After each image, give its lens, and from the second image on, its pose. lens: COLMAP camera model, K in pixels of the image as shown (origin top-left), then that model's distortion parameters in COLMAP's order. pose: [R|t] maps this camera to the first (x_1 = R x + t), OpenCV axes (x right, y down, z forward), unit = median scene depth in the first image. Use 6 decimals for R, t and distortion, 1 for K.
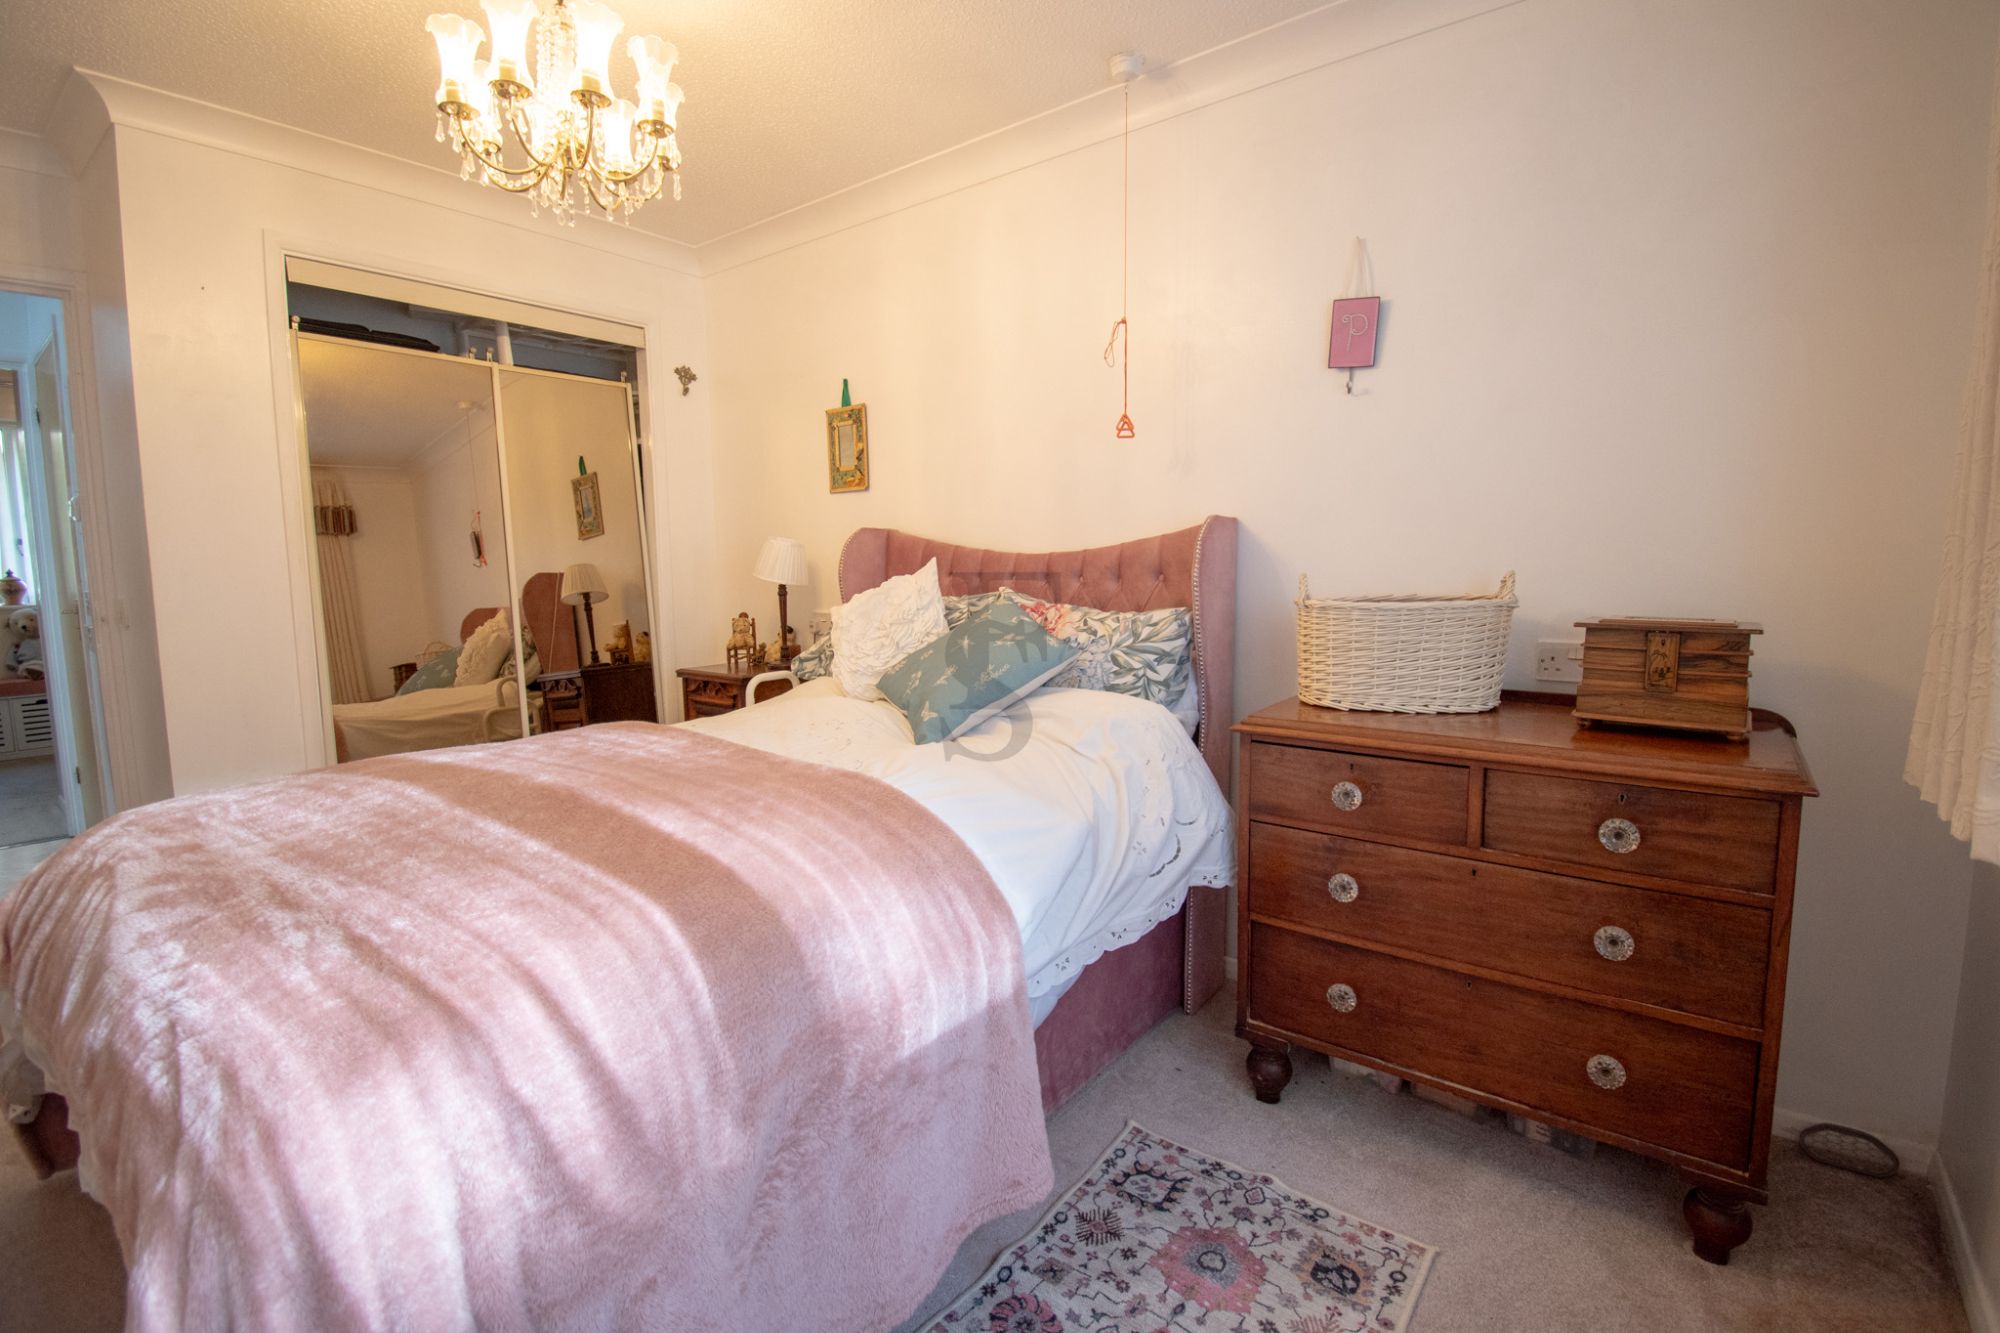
lens RADIAL K [[907.4, 0, 1000.1], [0, 907.4, 663.4], [0, 0, 1]] dist [0.000320, 0.000051]
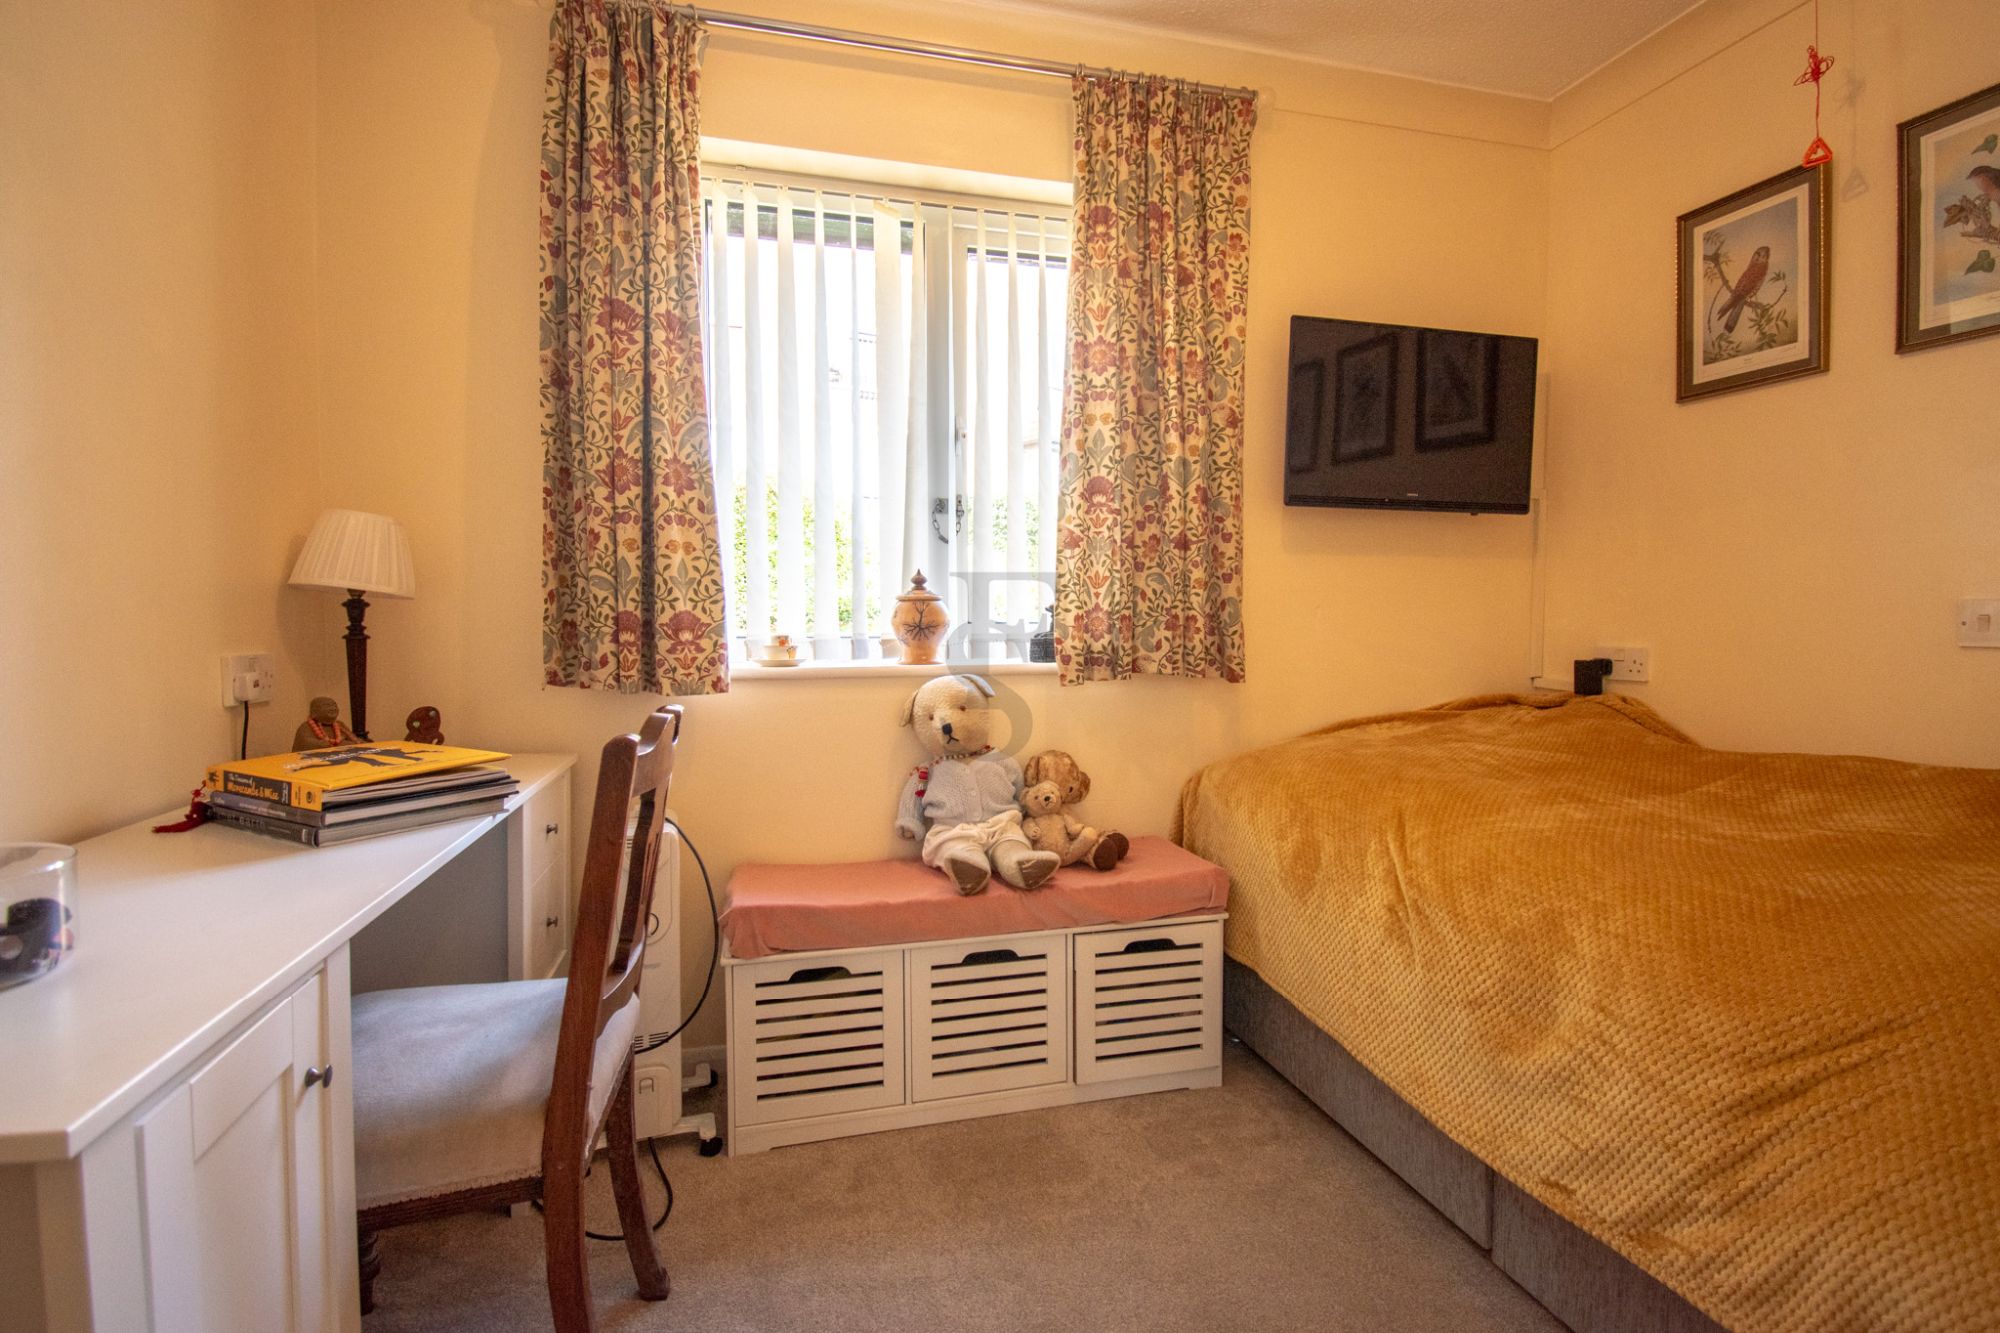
lens RADIAL K [[907.4, 0, 1001.7], [0, 907.4, 659.0], [0, 0, 1]] dist [0.000320, 0.000051]
pose [[0.806232, 0.020475, -0.591245, -0.845312], [-0.068594, 0.995896, -0.059048, -0.047111], [0.587609, 0.088162, 0.804328, 0.722737]]
